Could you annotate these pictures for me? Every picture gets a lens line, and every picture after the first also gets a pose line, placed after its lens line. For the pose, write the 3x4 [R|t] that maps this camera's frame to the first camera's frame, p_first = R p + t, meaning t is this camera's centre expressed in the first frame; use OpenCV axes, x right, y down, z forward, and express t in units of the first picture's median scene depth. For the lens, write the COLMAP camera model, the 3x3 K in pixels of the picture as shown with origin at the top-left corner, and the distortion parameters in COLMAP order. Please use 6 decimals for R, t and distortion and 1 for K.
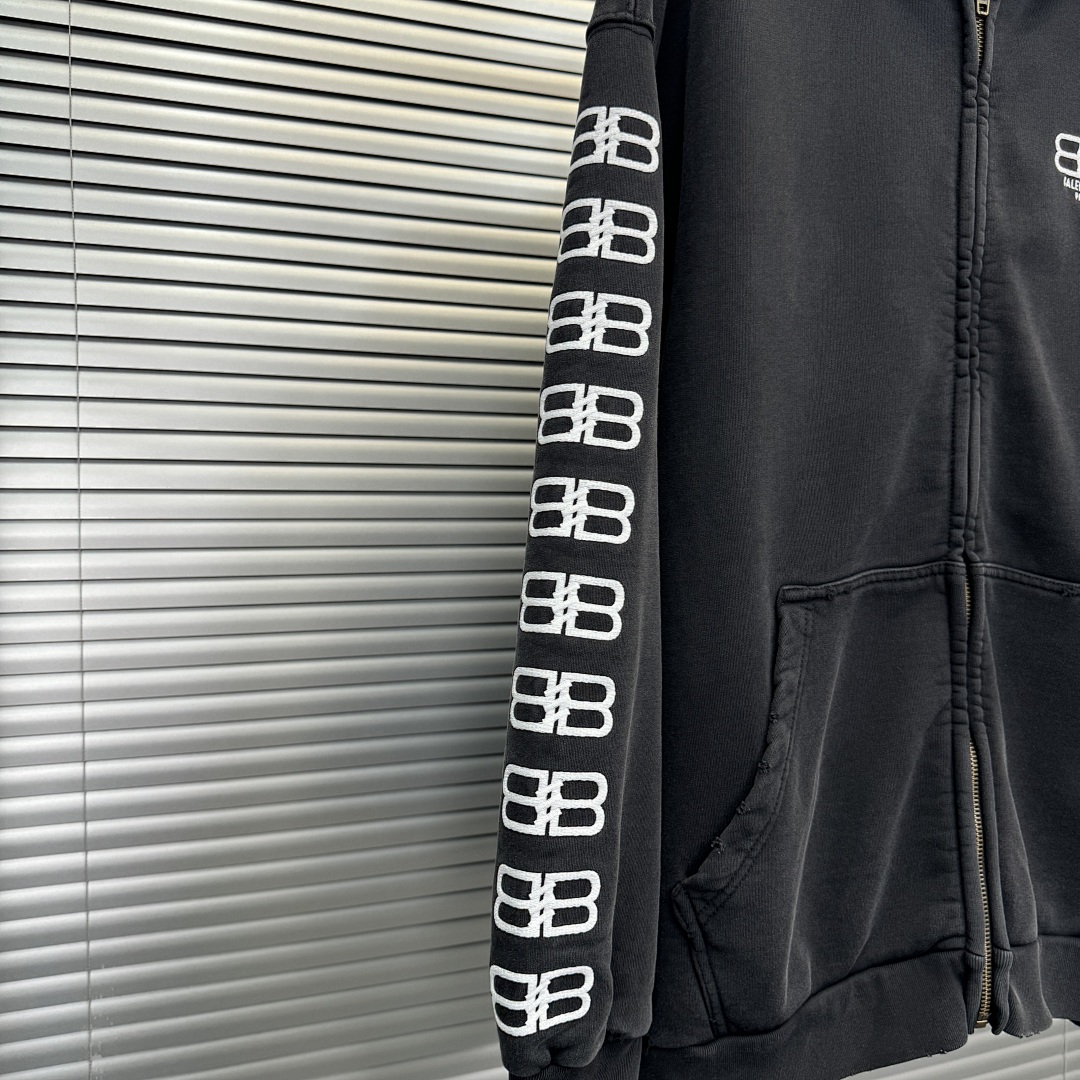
lens RADIAL K [[1074.1, 0, 542.5], [0, 1074.1, 544.7], [0, 0, 1]] dist [-0.016230, 0.000000]
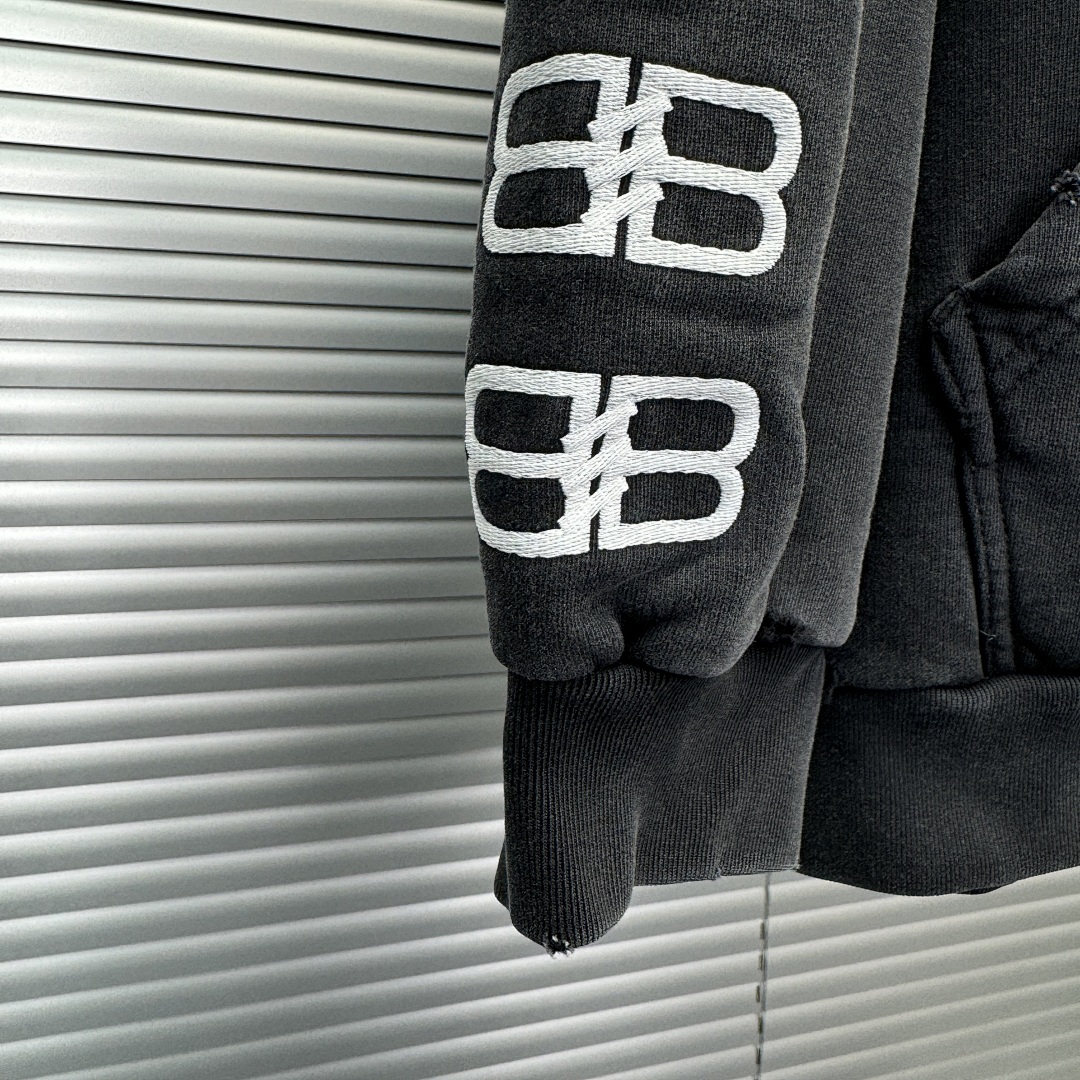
lens RADIAL K [[1074.1, 0, 554.4], [0, 1074.1, 499.4], [0, 0, 1]] dist [-0.016230, 0.000000]
pose [[0.997803, 0.051778, -0.041333, -0.003048], [-0.045467, 0.988932, 0.141232, 0.333747], [0.048188, -0.139043, 0.989113, 0.561932]]
